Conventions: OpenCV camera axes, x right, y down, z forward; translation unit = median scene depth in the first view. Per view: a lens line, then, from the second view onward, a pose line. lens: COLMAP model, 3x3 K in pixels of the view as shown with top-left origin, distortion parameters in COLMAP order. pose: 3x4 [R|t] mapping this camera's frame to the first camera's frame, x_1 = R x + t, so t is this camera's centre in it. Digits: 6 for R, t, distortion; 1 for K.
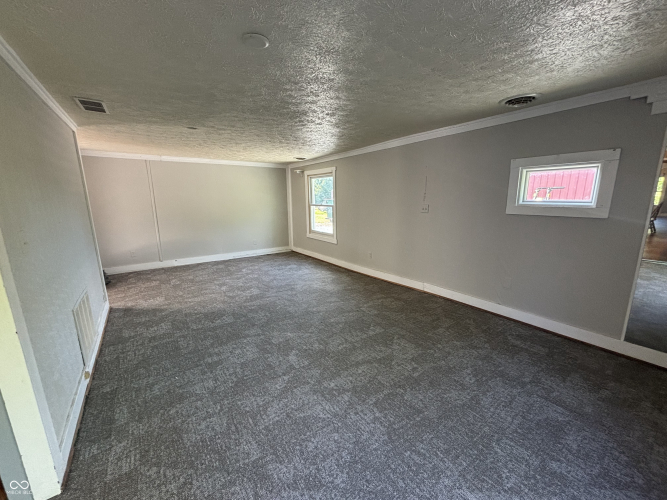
lens RADIAL K [[269.9, 0, 333.7], [0, 269.9, 250.3], [0, 0, 1]] dist [0.003322, -0.001633]
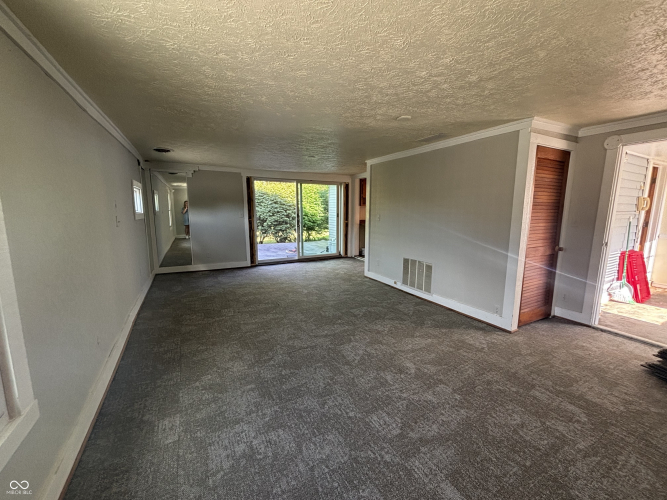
lens RADIAL K [[269.9, 0, 332.6], [0, 269.9, 248.6], [0, 0, 1]] dist [0.003322, -0.001633]
pose [[-0.992143, -0.008328, 0.124833, -0.381932], [0.034443, 0.941043, 0.336529, -0.333307], [-0.120275, 0.338185, -0.933362, 1.752282]]
